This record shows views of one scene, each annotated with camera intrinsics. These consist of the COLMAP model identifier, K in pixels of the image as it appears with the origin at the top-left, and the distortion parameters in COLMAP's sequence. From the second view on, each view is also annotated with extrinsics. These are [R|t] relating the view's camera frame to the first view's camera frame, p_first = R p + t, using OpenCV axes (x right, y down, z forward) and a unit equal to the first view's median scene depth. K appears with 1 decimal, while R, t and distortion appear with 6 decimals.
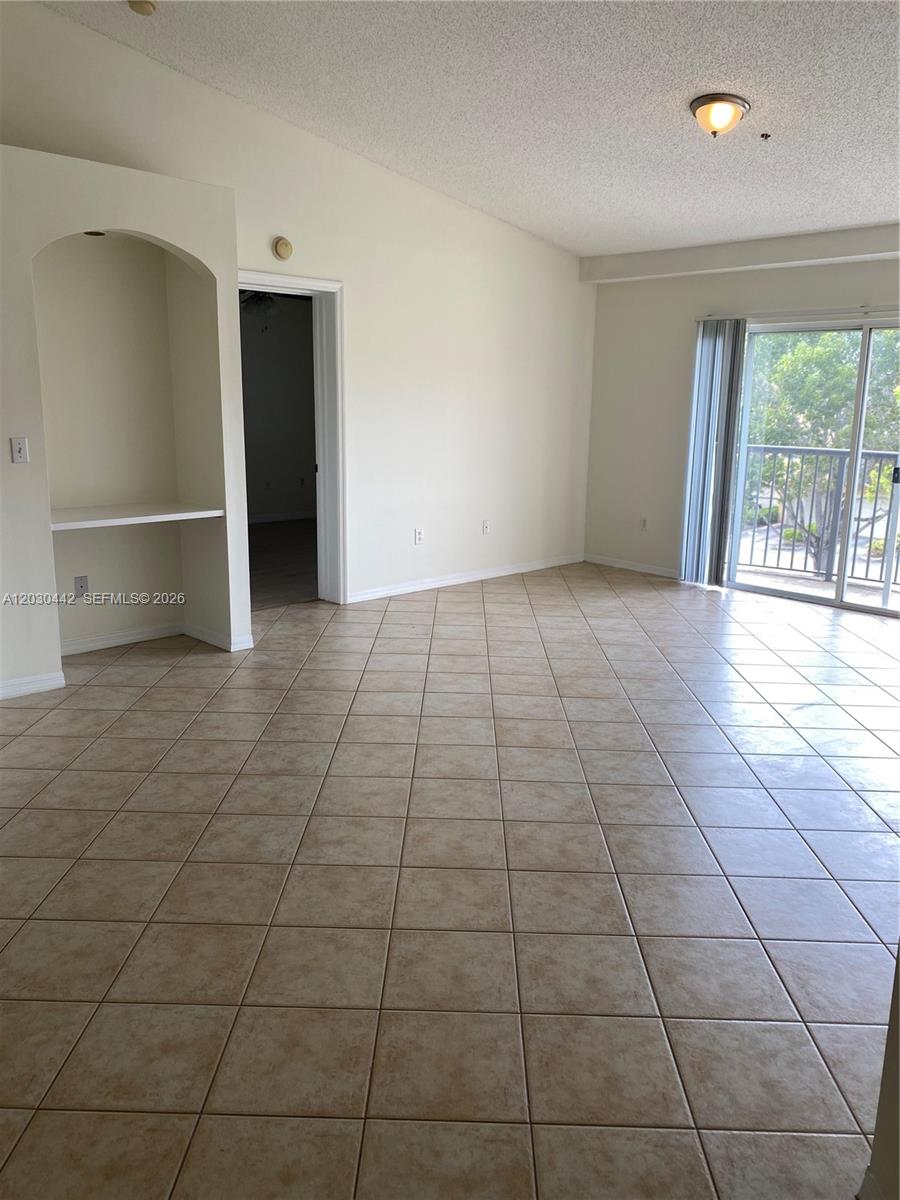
lens RADIAL K [[912.0, 0, 448.8], [0, 912.0, 593.1], [0, 0, 1]] dist [0.060661, -0.001571]
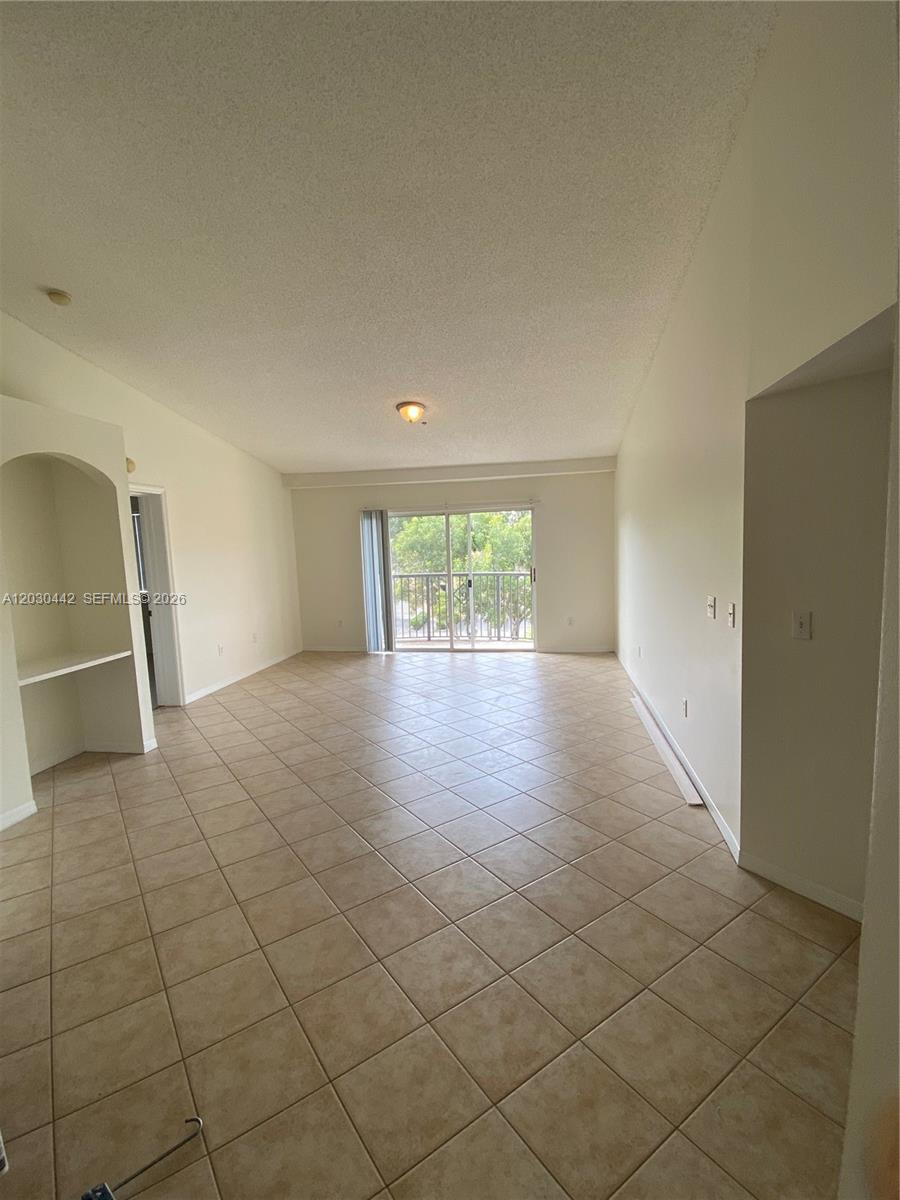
lens RADIAL K [[553.2, 0, 451.0], [0, 553.2, 605.7], [0, 0, 1]] dist [-0.001127, -0.000500]
pose [[0.798863, -0.113016, 0.590801, -0.317044], [0.175027, 0.983366, -0.048556, -0.029654], [-0.575485, 0.142195, 0.805355, 0.047769]]
